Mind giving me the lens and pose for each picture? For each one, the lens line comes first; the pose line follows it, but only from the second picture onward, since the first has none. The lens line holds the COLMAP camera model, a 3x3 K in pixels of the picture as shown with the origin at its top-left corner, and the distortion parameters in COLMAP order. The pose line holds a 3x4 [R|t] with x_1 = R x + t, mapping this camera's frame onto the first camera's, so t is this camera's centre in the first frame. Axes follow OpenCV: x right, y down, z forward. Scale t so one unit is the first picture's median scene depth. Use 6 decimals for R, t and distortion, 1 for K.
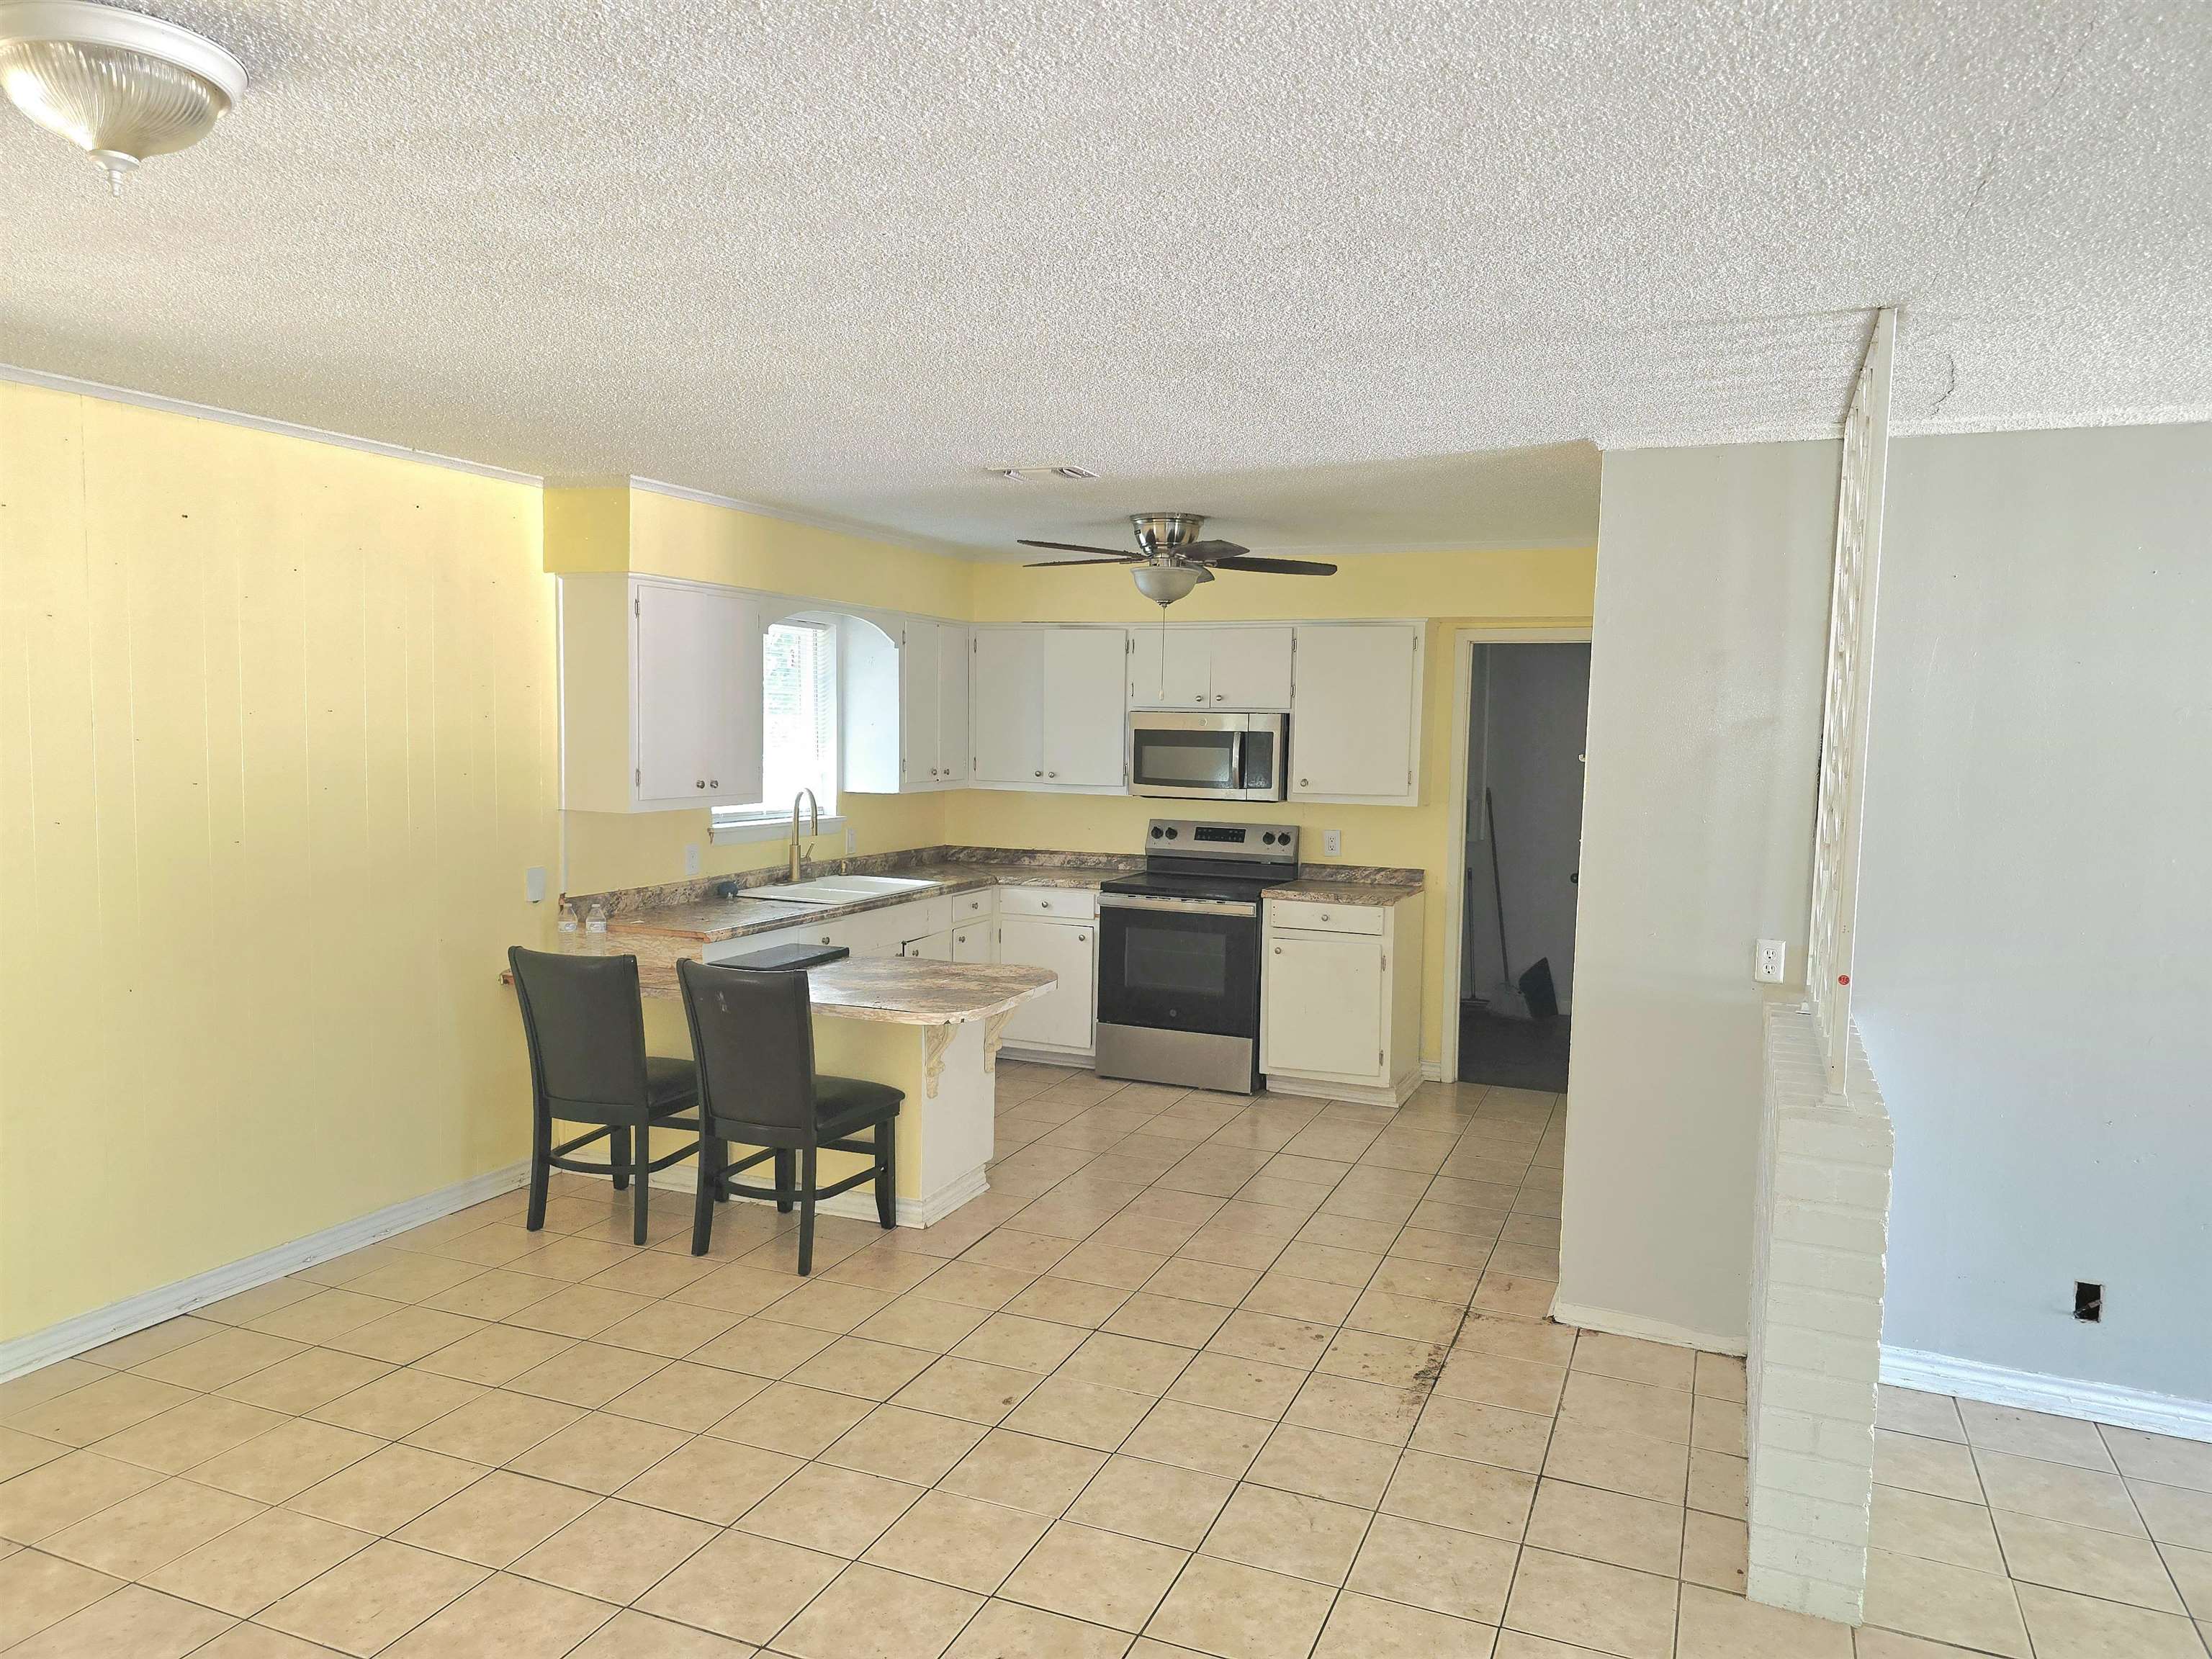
lens RADIAL K [[1485.7, 0, 1113.8], [0, 1485.7, 857.8], [0, 0, 1]] dist [0.109090, -0.104722]
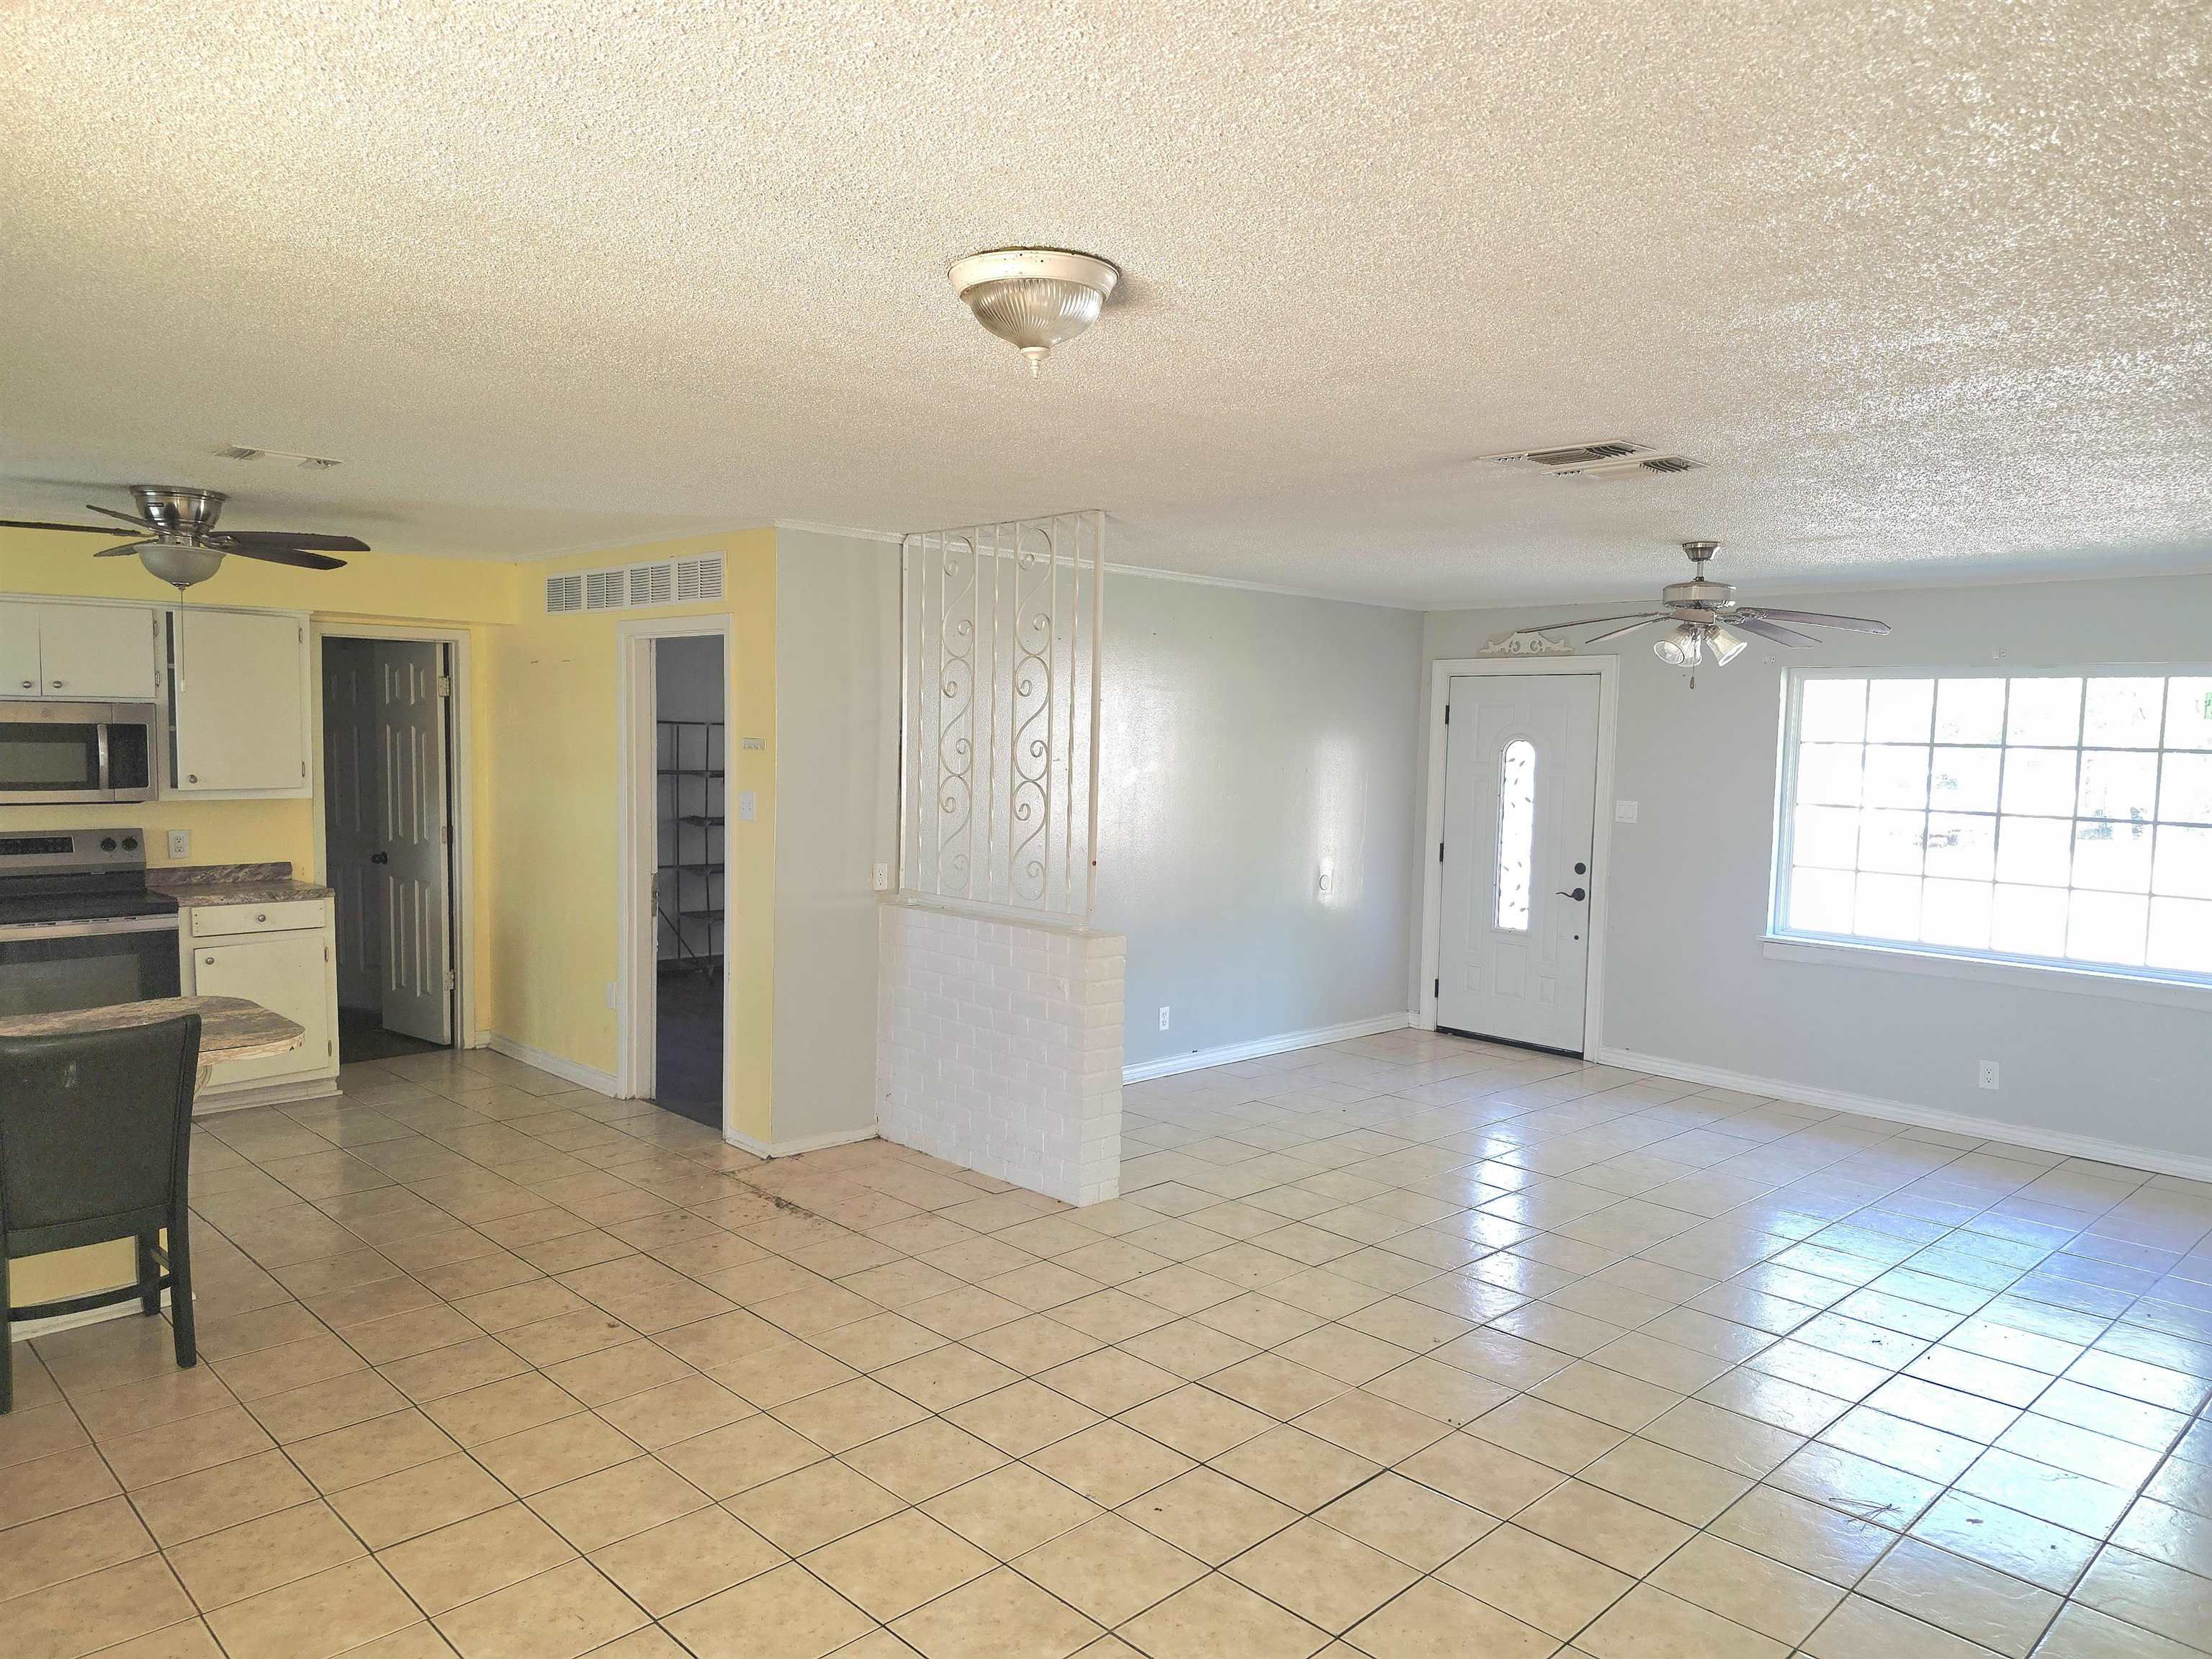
lens RADIAL K [[1485.7, 0, 1113.8], [0, 1485.7, 857.8], [0, 0, 1]] dist [0.109090, -0.104722]
pose [[0.385540, -0.091984, 0.918095, -0.536745], [0.076201, 0.994794, 0.067669, -0.022730], [-0.919539, 0.043871, 0.390542, 0.109225]]
